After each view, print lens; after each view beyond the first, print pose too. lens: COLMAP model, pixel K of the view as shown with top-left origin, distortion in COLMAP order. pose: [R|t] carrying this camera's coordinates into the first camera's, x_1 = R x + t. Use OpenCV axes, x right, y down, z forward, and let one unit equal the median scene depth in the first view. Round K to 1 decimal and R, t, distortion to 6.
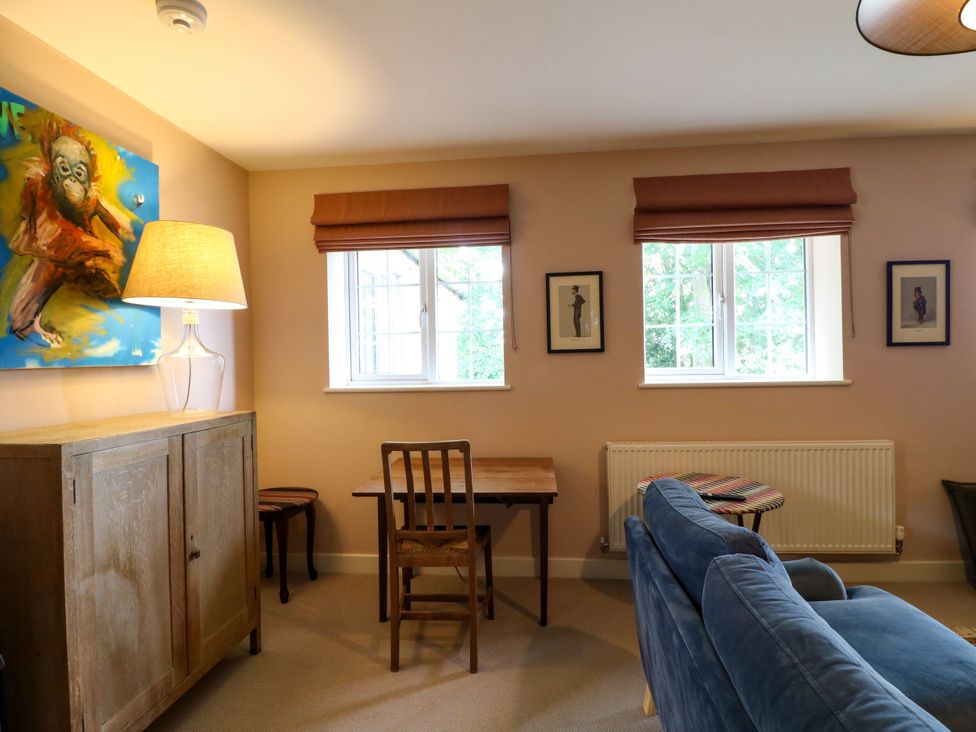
lens RADIAL K [[512.0, 0, 488.8], [0, 512.0, 361.4], [0, 0, 1]] dist [0.003377, -0.015193]
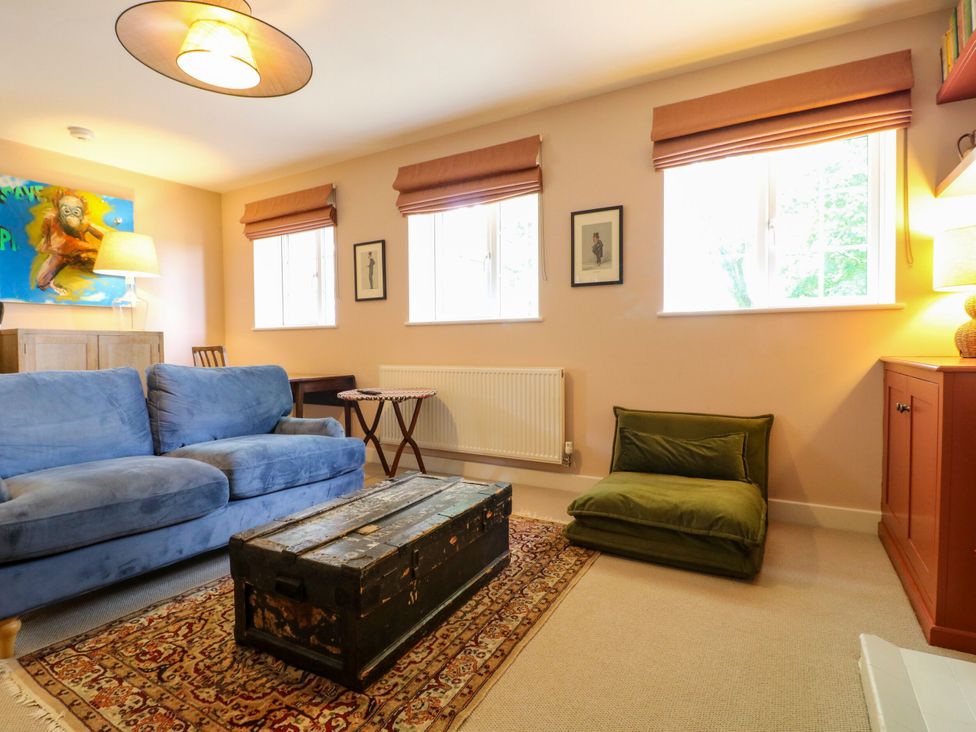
lens RADIAL K [[512.0, 0, 488.8], [0, 512.0, 361.4], [0, 0, 1]] dist [0.003377, -0.015193]
pose [[0.903278, 0.027611, -0.428165, 1.530989], [-0.013261, 0.999247, 0.036462, 0.134650], [0.428850, -0.027258, 0.902964, -0.169843]]
